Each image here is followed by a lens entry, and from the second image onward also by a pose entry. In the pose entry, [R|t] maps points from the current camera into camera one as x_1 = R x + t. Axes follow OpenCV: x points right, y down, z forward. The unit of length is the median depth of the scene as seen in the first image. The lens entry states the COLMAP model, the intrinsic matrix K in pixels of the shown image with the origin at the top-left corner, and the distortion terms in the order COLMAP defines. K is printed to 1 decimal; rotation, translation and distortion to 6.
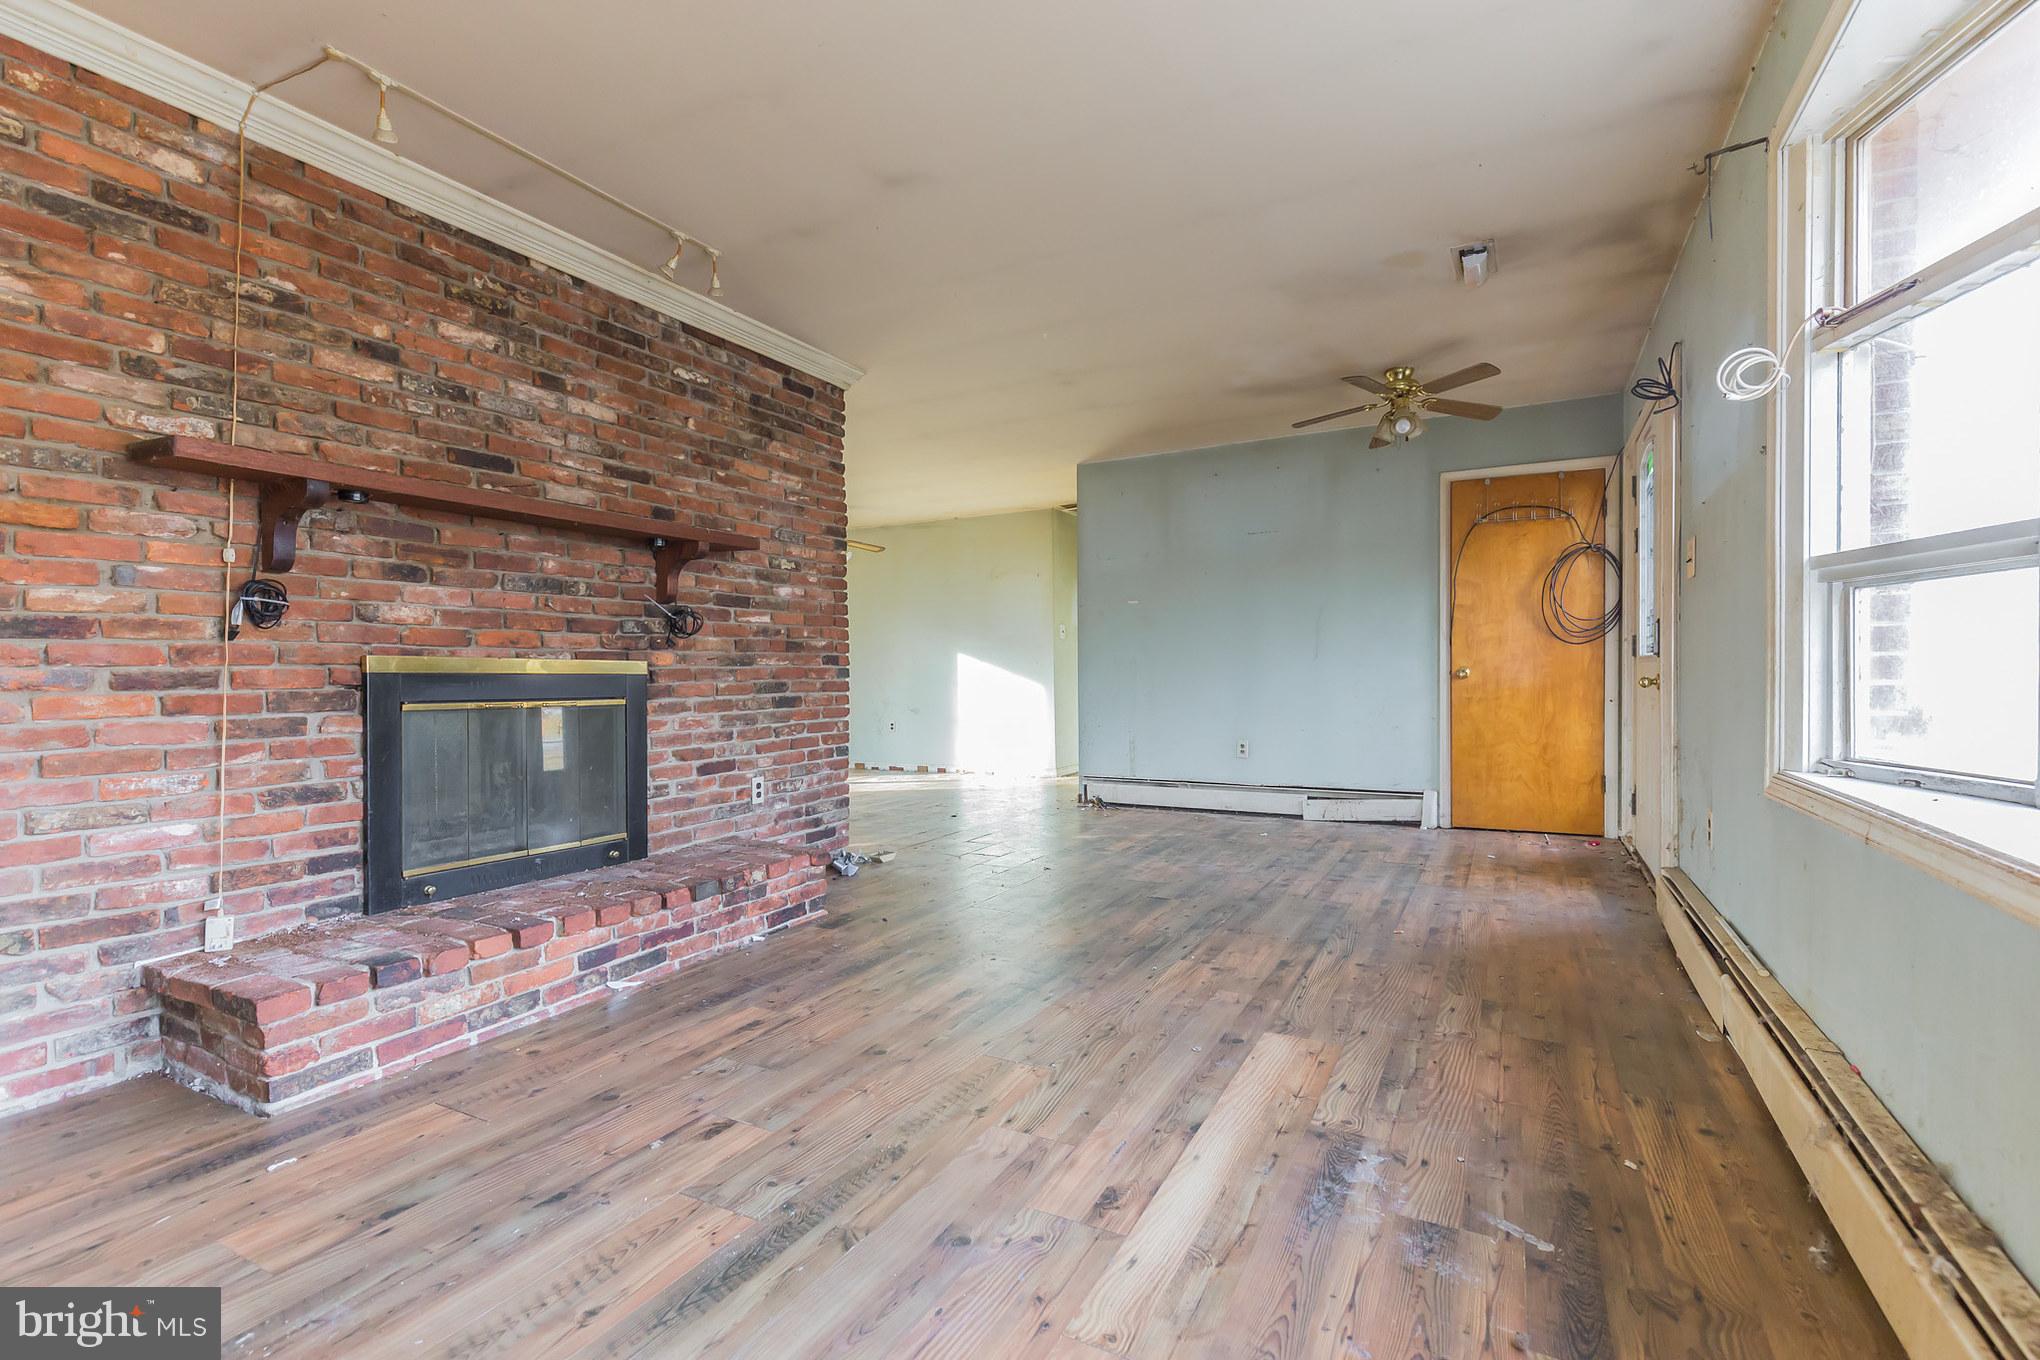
lens RADIAL K [[914.4, 0, 1020.0], [0, 914.4, 680.0], [0, 0, 1]] dist [0.010273, -0.000267]
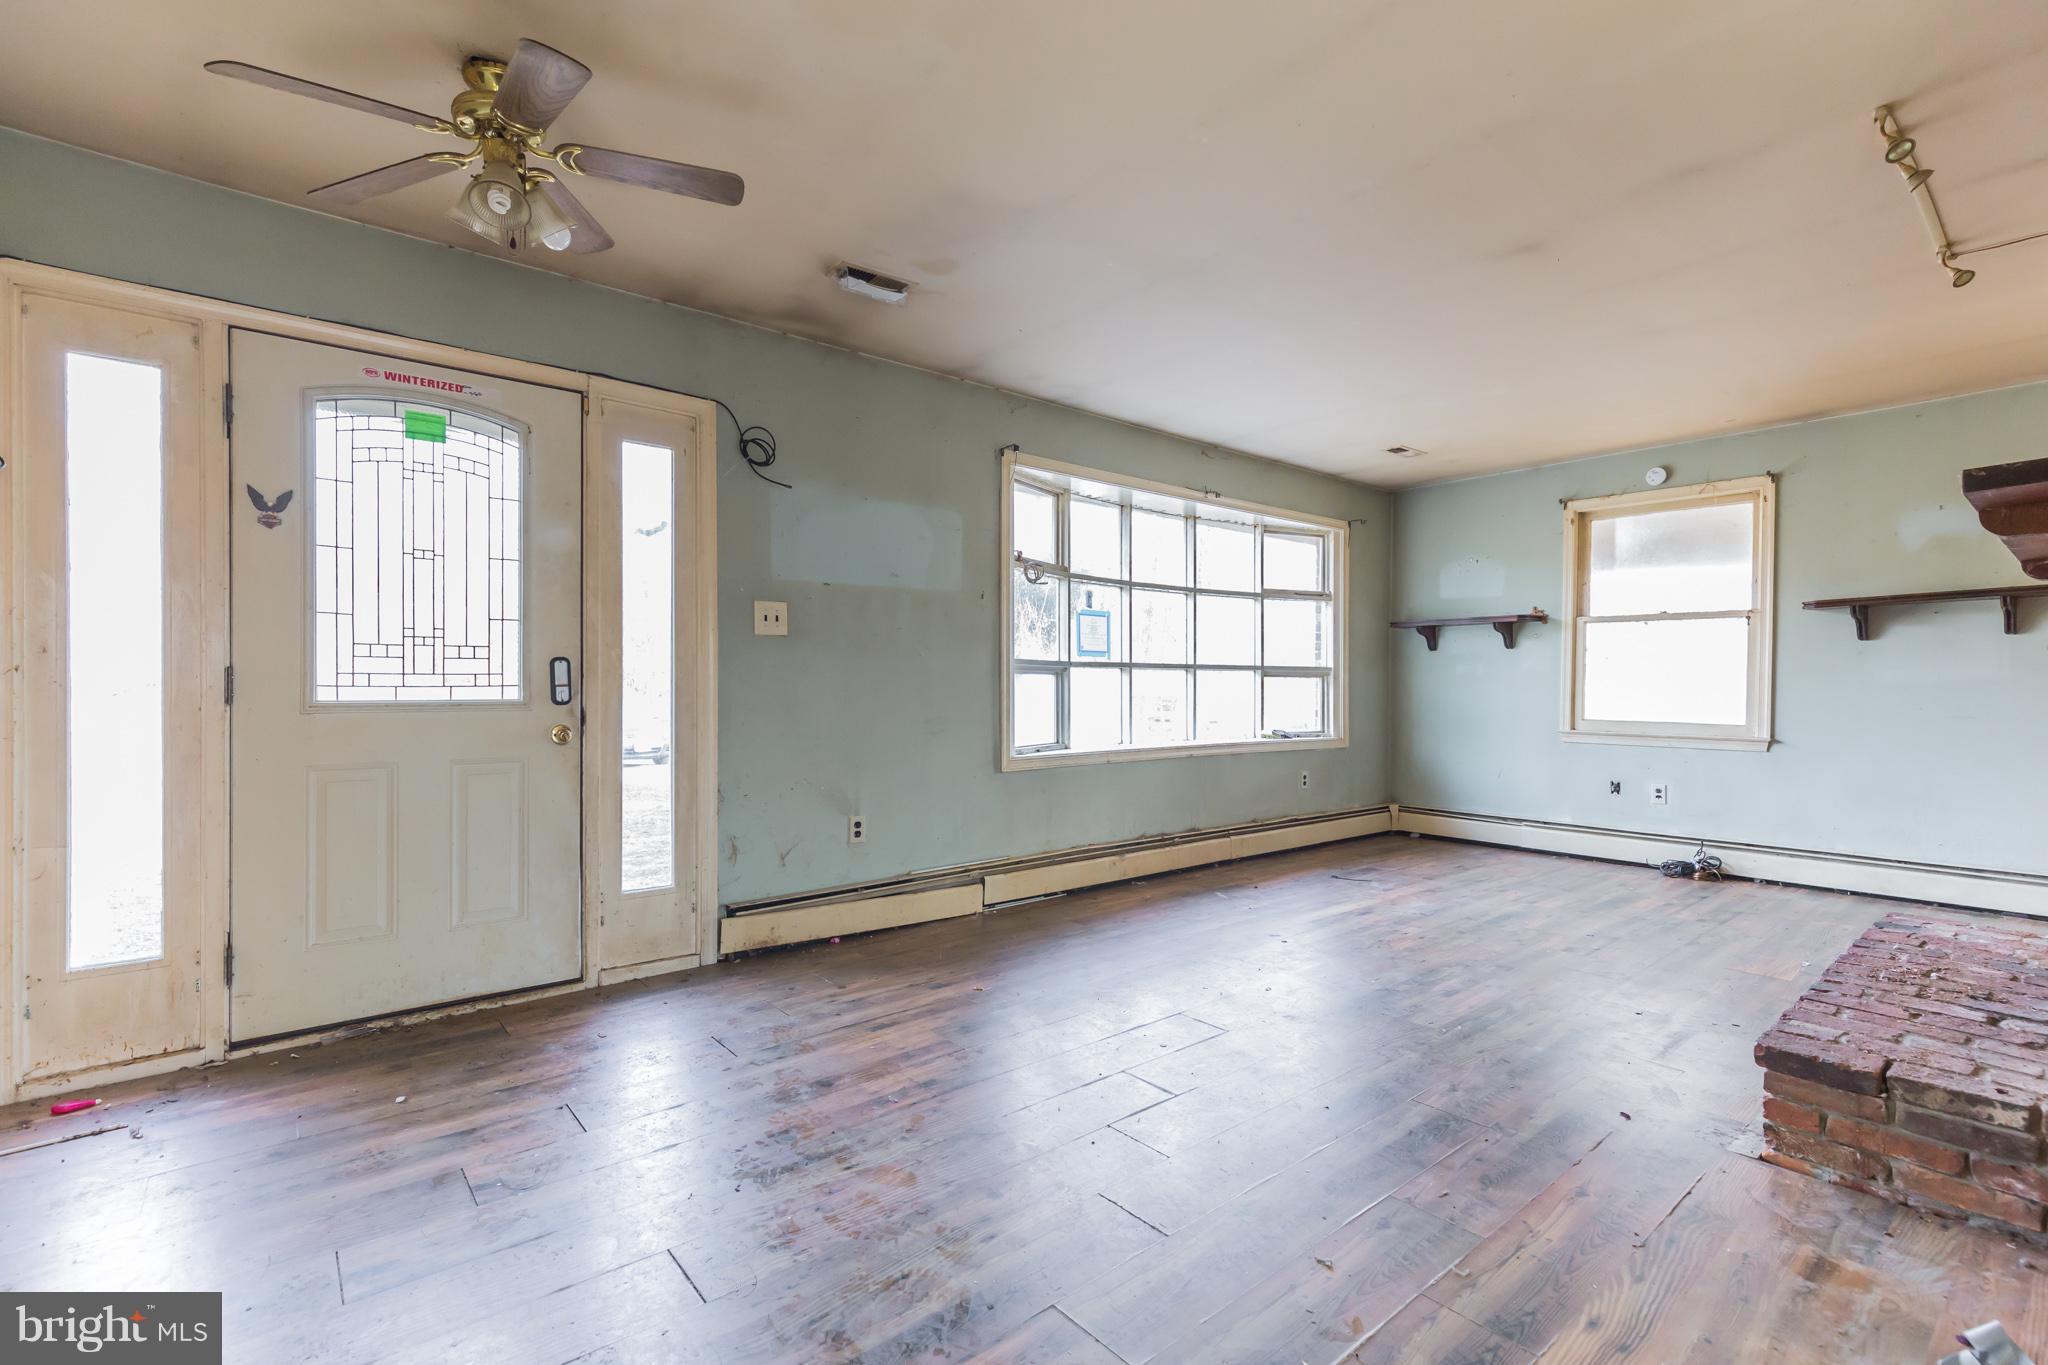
lens RADIAL K [[930.0, 0, 1024.0], [0, 930.0, 682.5], [0, 0, 1]] dist [0.000389, 0.000044]
pose [[-0.927123, 0.006208, 0.374706, -0.002070], [0.008035, 0.999962, 0.003314, -0.049033], [-0.374671, 0.006083, -0.927138, 1.832563]]
